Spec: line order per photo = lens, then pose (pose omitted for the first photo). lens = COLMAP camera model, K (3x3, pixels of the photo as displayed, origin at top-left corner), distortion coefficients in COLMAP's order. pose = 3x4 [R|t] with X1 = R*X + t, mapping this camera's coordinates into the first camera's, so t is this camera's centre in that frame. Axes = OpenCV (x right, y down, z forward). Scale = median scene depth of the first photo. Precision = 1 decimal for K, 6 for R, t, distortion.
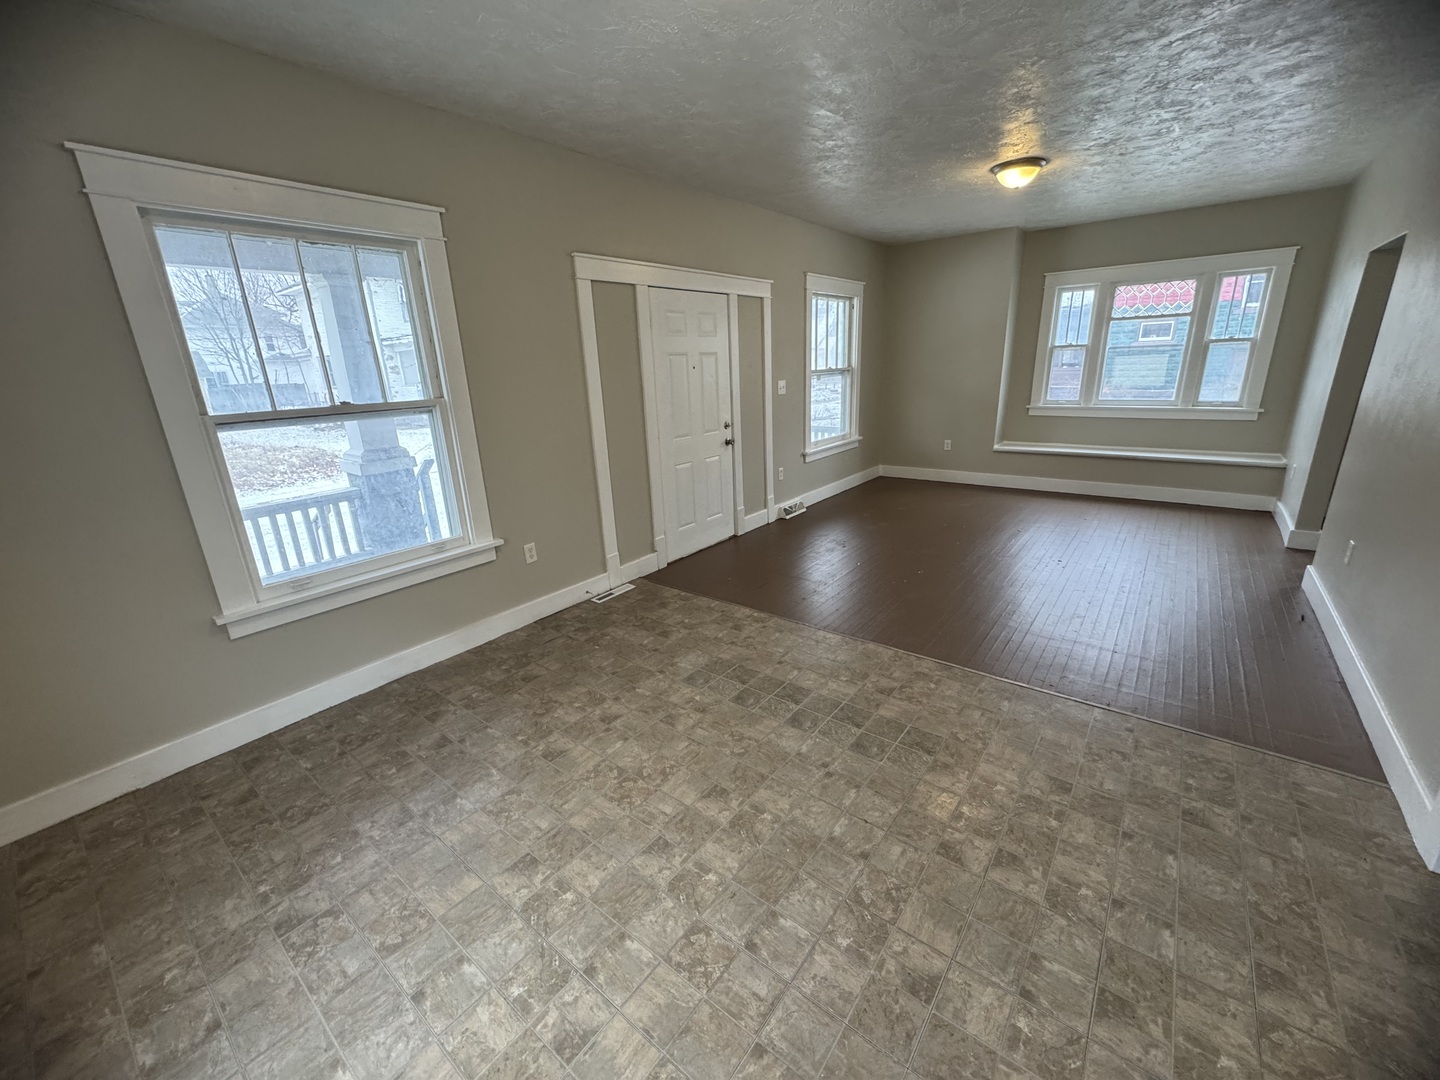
lens RADIAL K [[574.0, 0, 720.0], [0, 574.0, 540.0], [0, 0, 1]] dist [-0.000718, -0.000112]
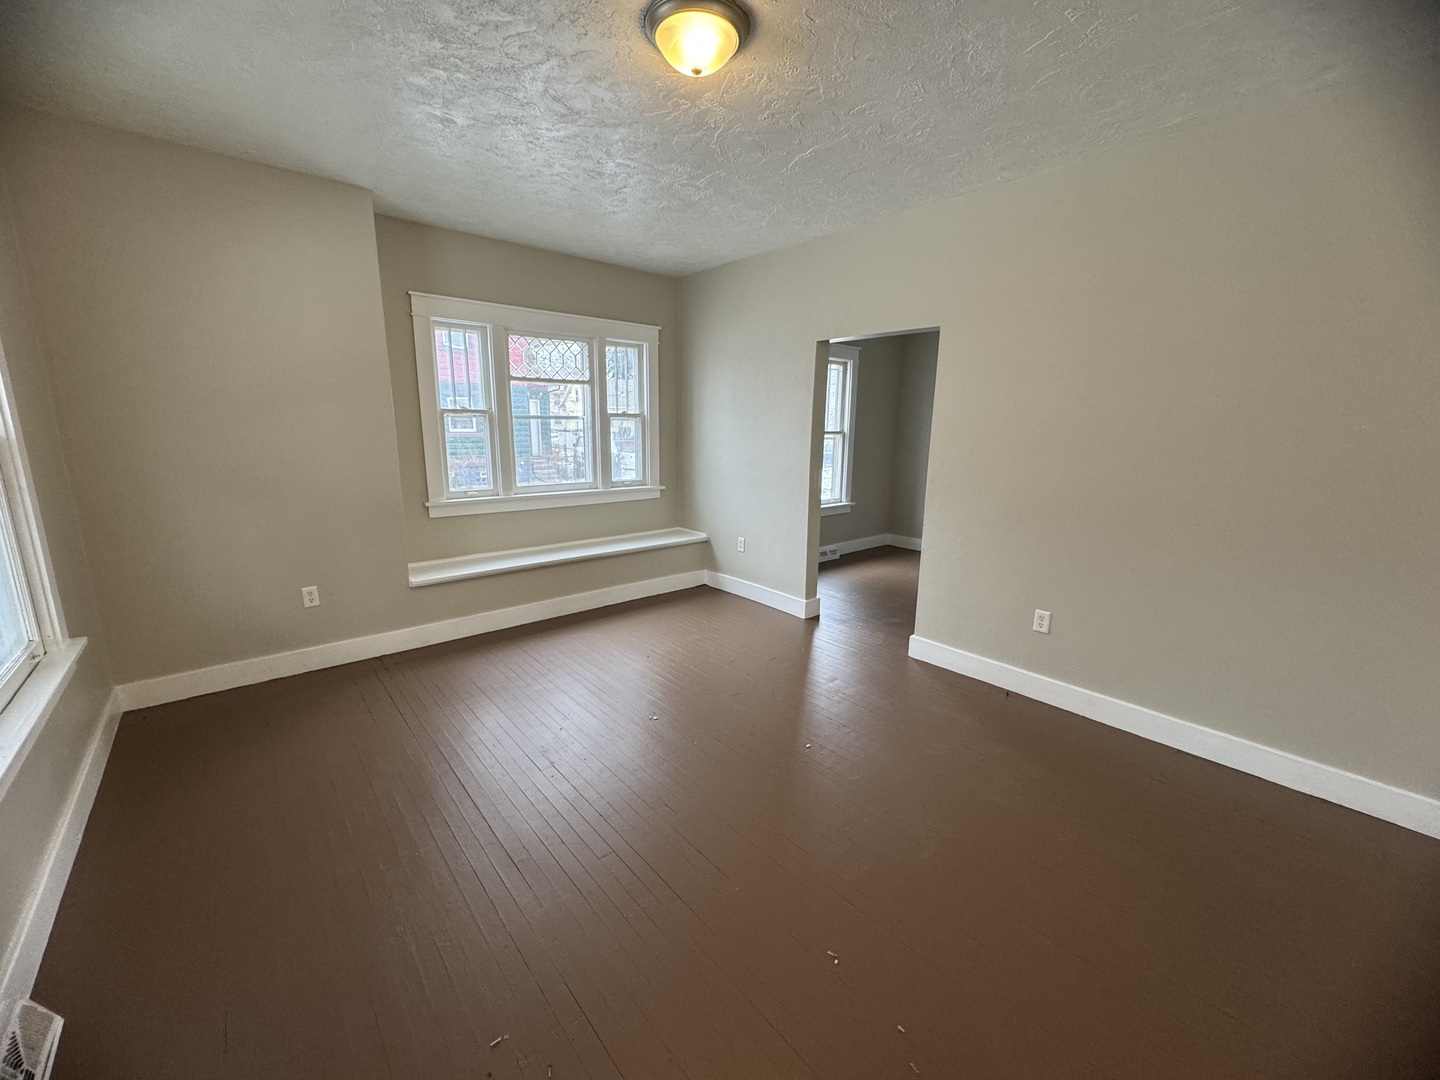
lens RADIAL K [[574.0, 0, 720.0], [0, 574.0, 540.0], [0, 0, 1]] dist [-0.000718, -0.000112]
pose [[0.197011, -0.155407, 0.968006, 0.006777], [0.273432, 0.956889, 0.097972, -0.193151], [-0.941500, 0.245383, 0.231011, 0.648958]]
